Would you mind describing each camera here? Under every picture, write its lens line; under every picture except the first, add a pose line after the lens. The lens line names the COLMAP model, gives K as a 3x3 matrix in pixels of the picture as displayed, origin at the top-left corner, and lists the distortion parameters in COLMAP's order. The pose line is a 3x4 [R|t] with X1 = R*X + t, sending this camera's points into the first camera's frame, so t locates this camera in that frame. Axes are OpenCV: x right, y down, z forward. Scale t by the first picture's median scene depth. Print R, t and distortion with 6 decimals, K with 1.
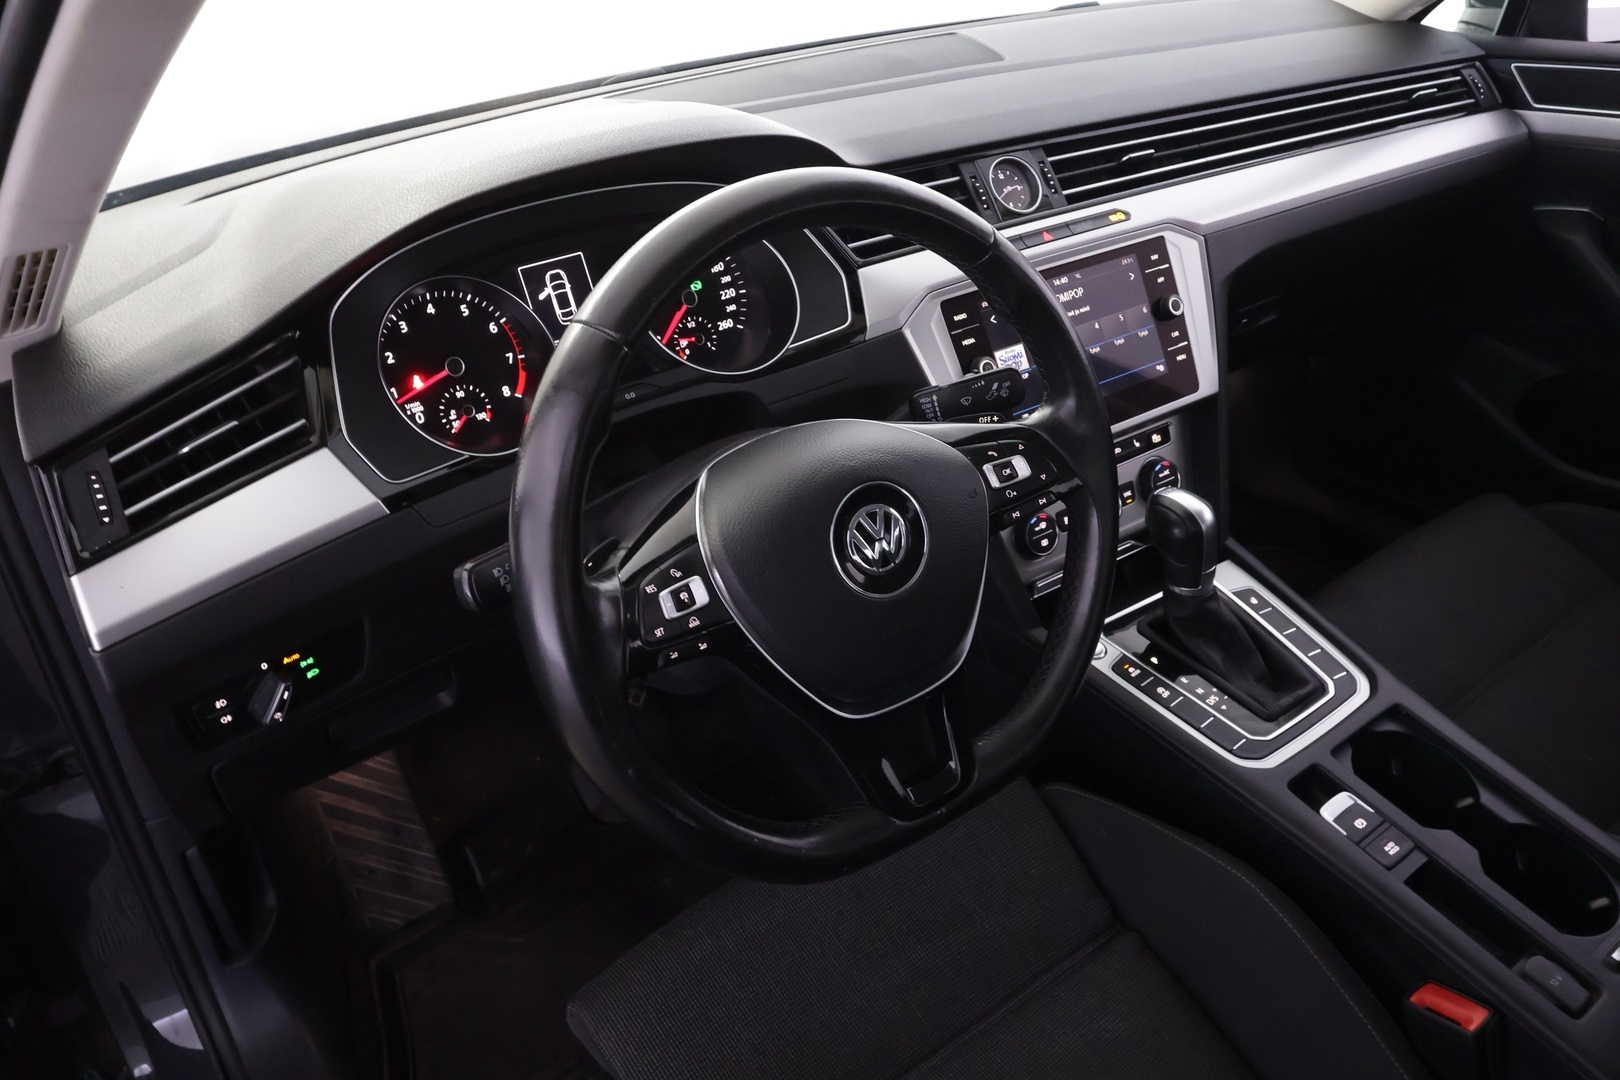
lens RADIAL K [[1200.2, 0, 810.0], [0, 1200.2, 540.0], [0, 0, 1]] dist [-0.003742, 0.002101]
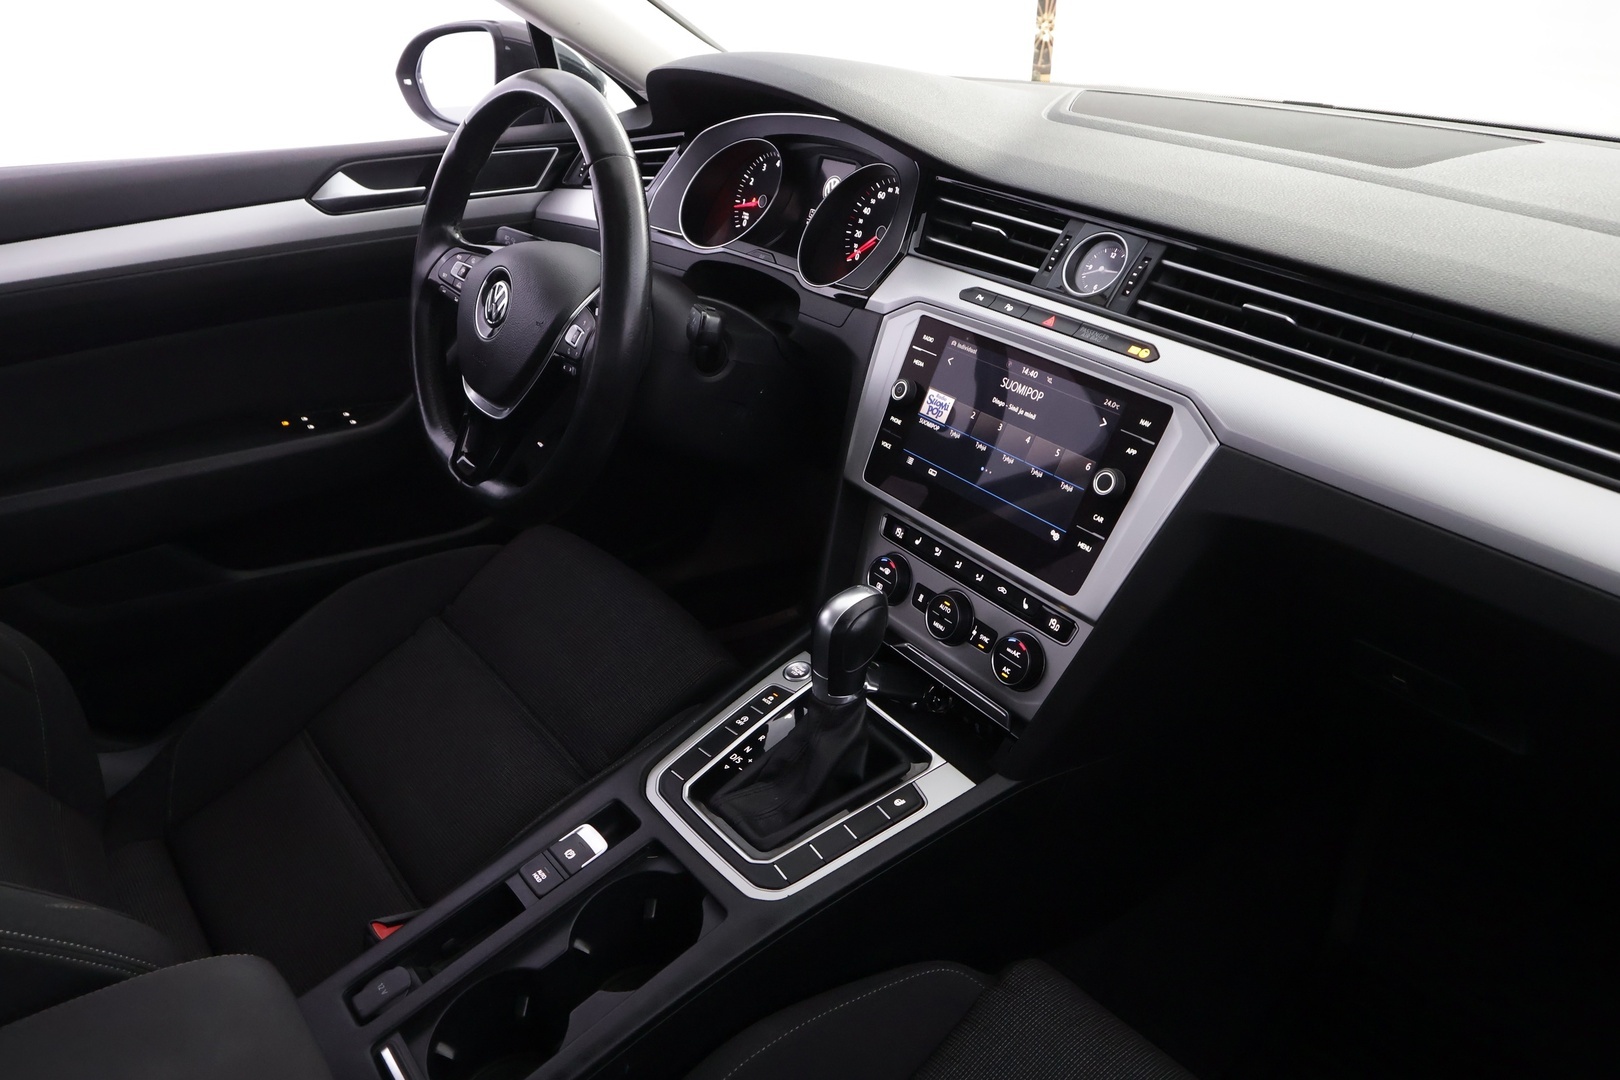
lens RADIAL K [[1147.3, 0, 810.0], [0, 1147.3, 540.0], [0, 0, 1]] dist [-0.002426, -0.001008]
pose [[0.025421, 0.519987, -0.853796, 0.971905], [-0.501350, 0.745532, 0.439124, -0.407634], [0.864871, 0.416887, 0.279647, 0.675183]]
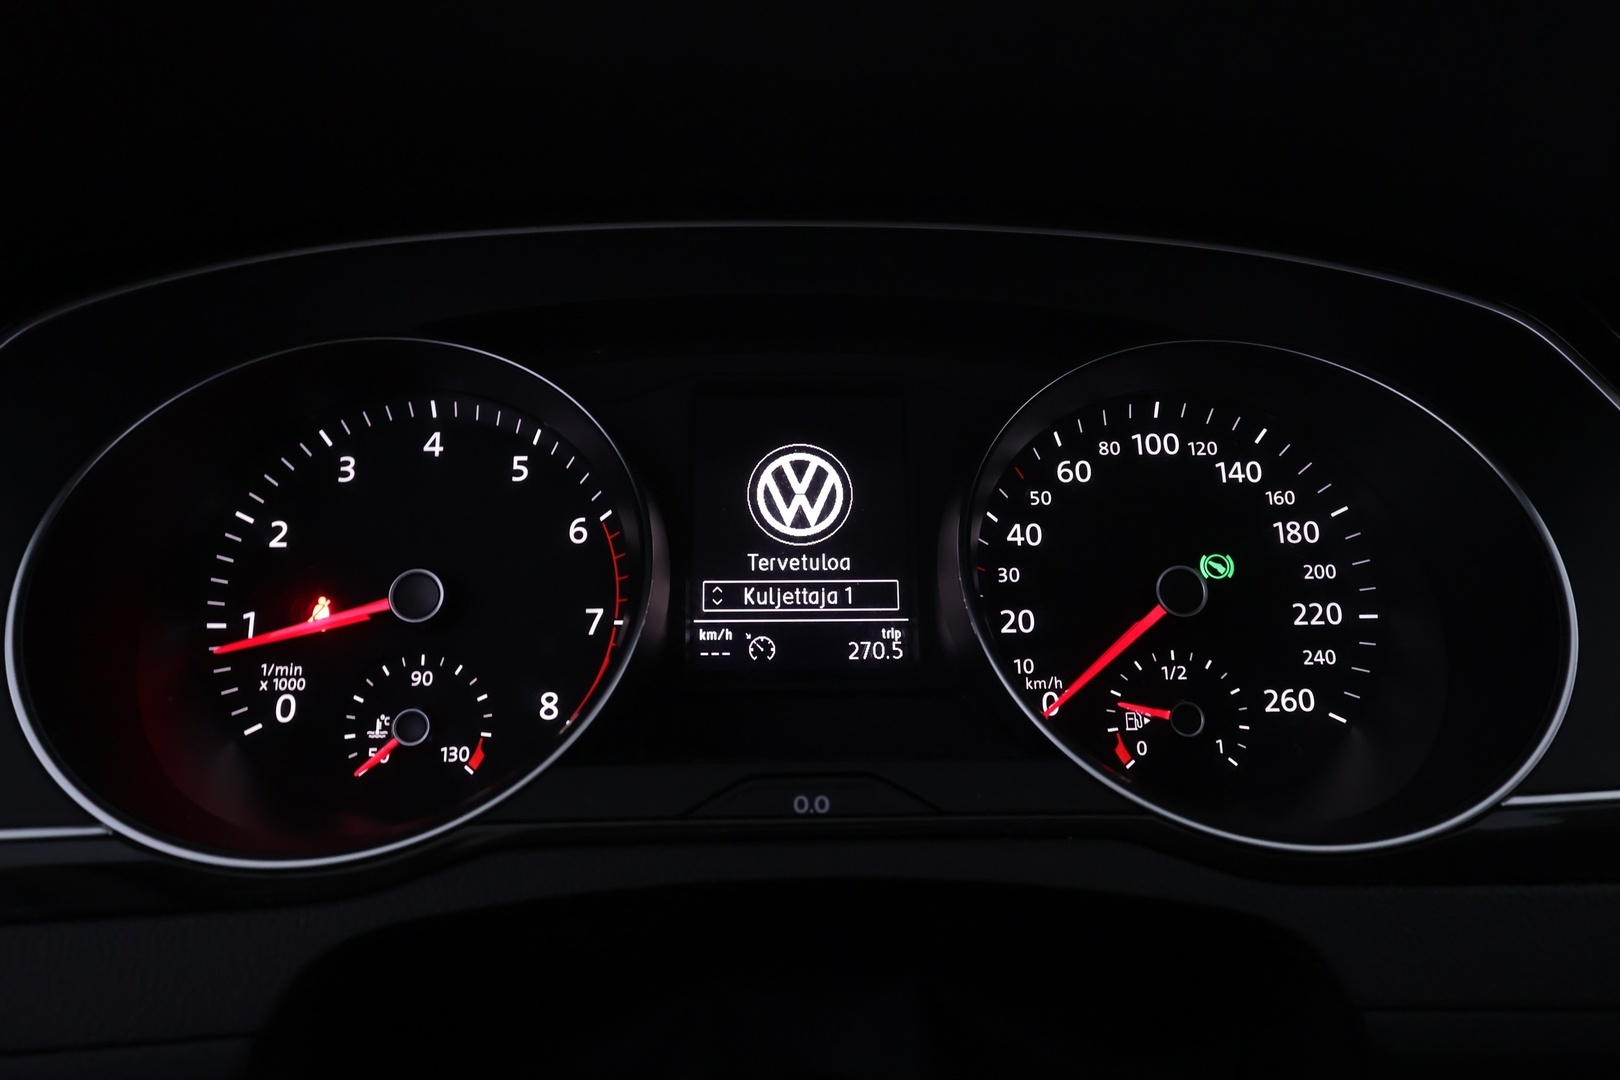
lens RADIAL K [[1200.2, 0, 810.0], [0, 1200.2, 540.0], [0, 0, 1]] dist [-0.003742, 0.002101]
pose [[0.825555, 0.136536, -0.547555, -0.005988], [-0.330456, 0.903495, -0.272941, -0.082791], [0.457447, 0.406270, 0.791003, 0.627859]]
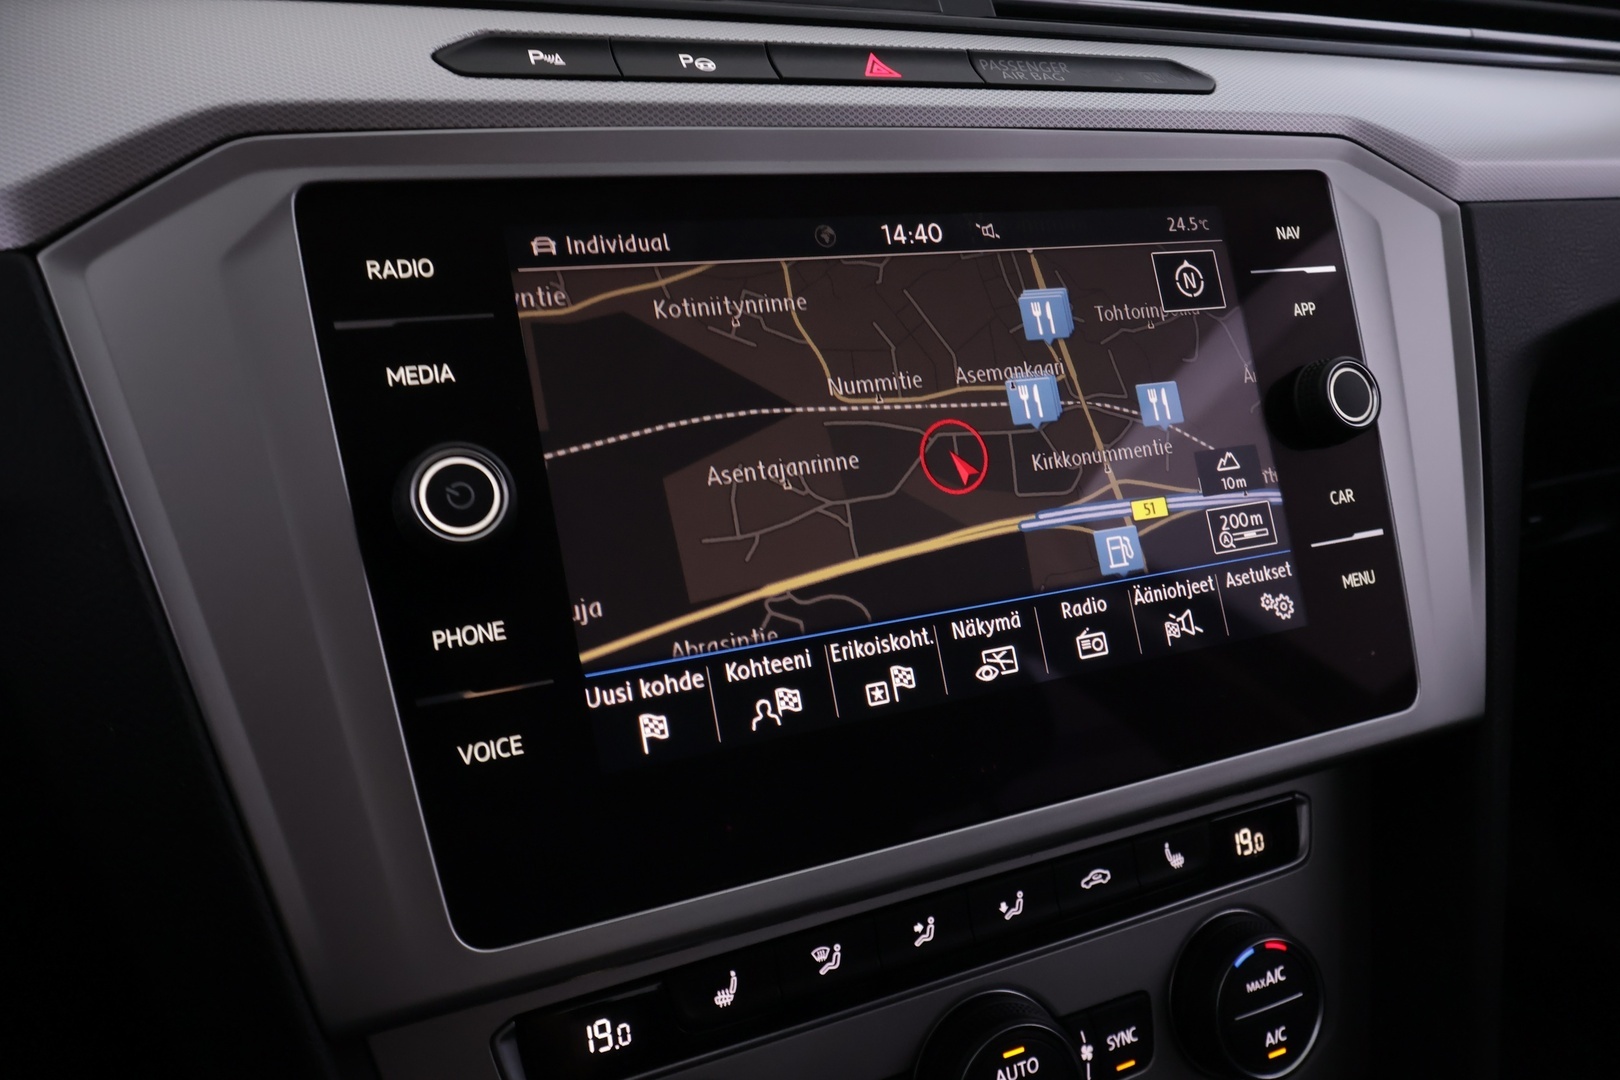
lens RADIAL K [[1200.2, 0, 810.0], [0, 1200.2, 540.0], [0, 0, 1]] dist [-0.003742, 0.002101]
pose [[0.984807, 0.123573, -0.122001, 0.225872], [-0.142808, 0.976045, -0.164142, -0.100871], [0.098795, 0.179071, 0.978863, 0.742812]]
